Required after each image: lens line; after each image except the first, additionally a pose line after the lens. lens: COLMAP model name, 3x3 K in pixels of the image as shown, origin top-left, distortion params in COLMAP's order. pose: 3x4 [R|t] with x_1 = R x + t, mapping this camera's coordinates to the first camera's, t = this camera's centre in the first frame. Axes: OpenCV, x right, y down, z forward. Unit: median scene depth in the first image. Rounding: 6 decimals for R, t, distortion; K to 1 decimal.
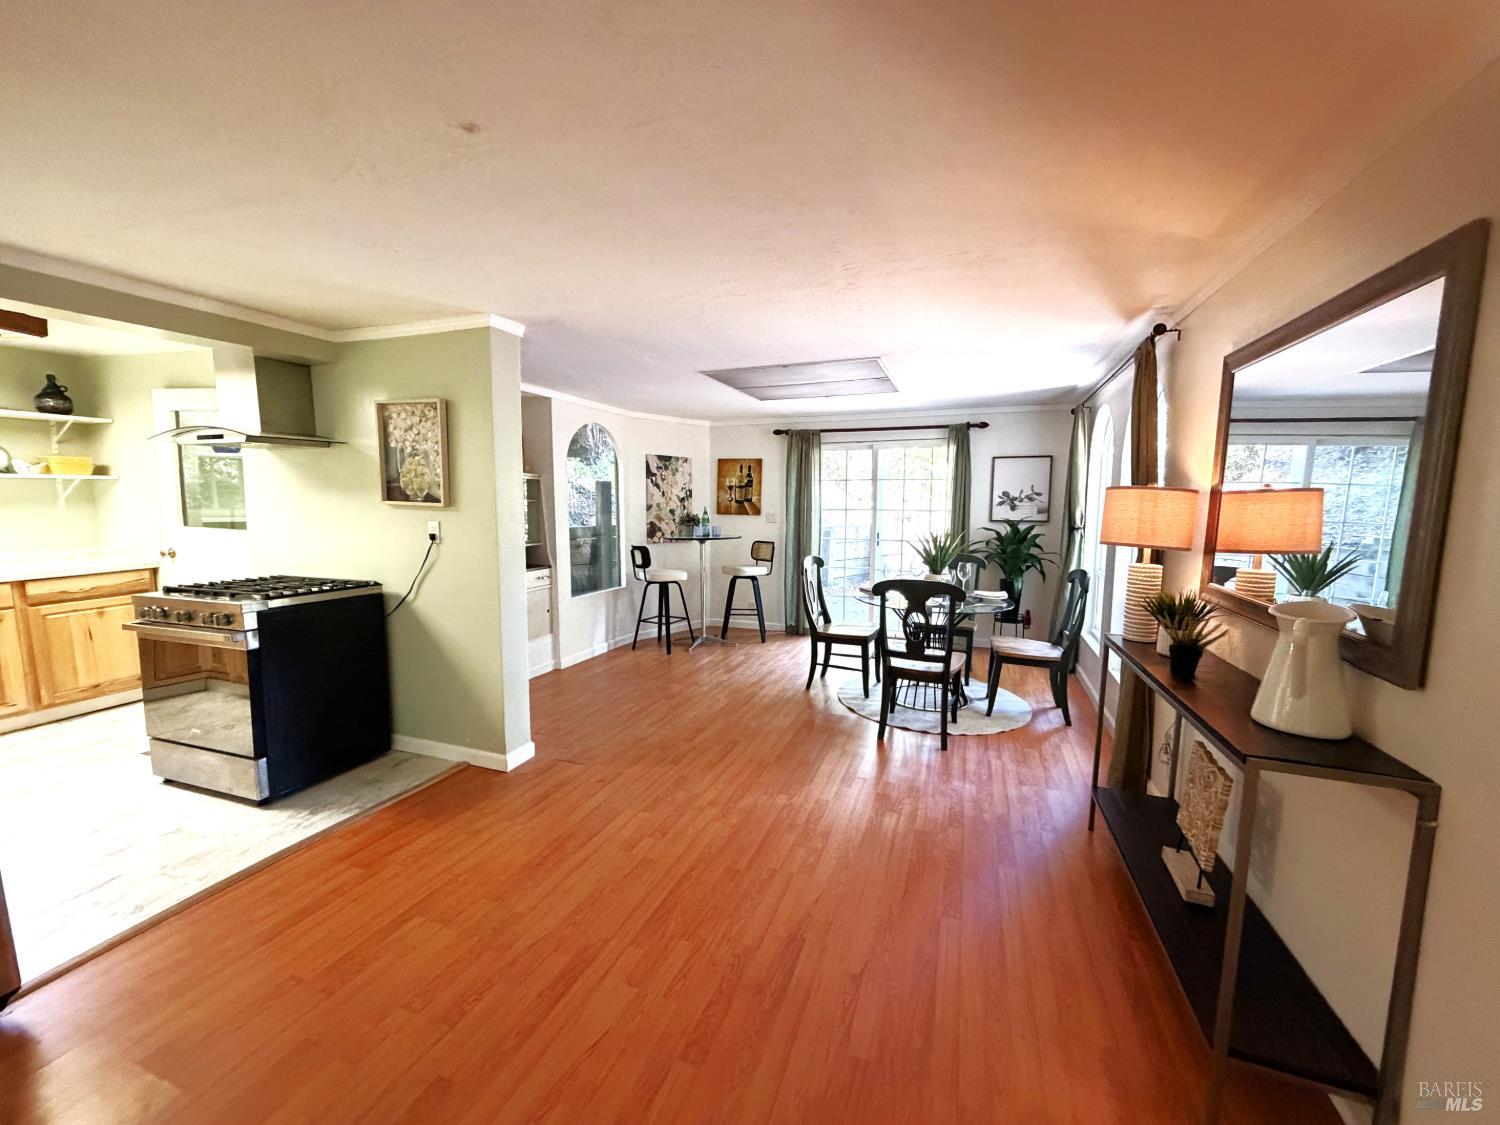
lens RADIAL K [[598.2, 0, 745.6], [0, 598.2, 568.8], [0, 0, 1]] dist [0.000855, 0.000071]
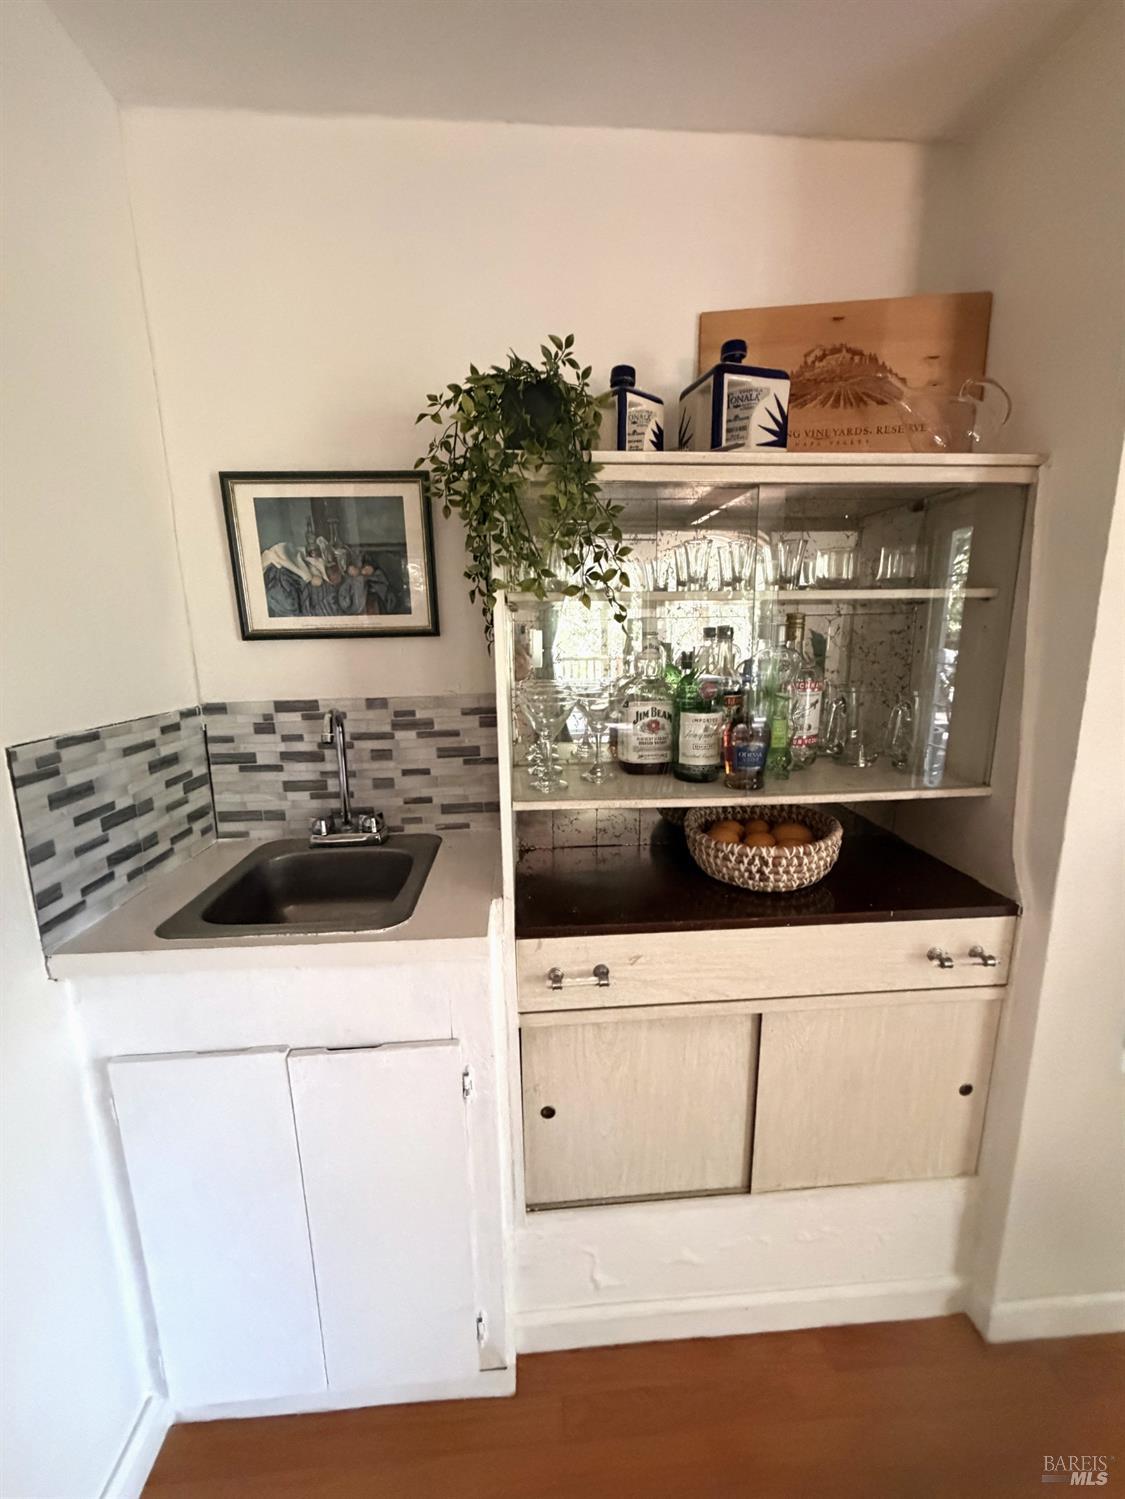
lens RADIAL K [[597.8, 0, 561.3], [0, 597.8, 745.4], [0, 0, 1]] dist [0.000855, 0.000071]
pose [[0.415127, 0.170922, -0.893563, -0.175403], [-0.084047, 0.985198, 0.149404, -0.064358], [0.905873, 0.013080, 0.423348, 0.628061]]
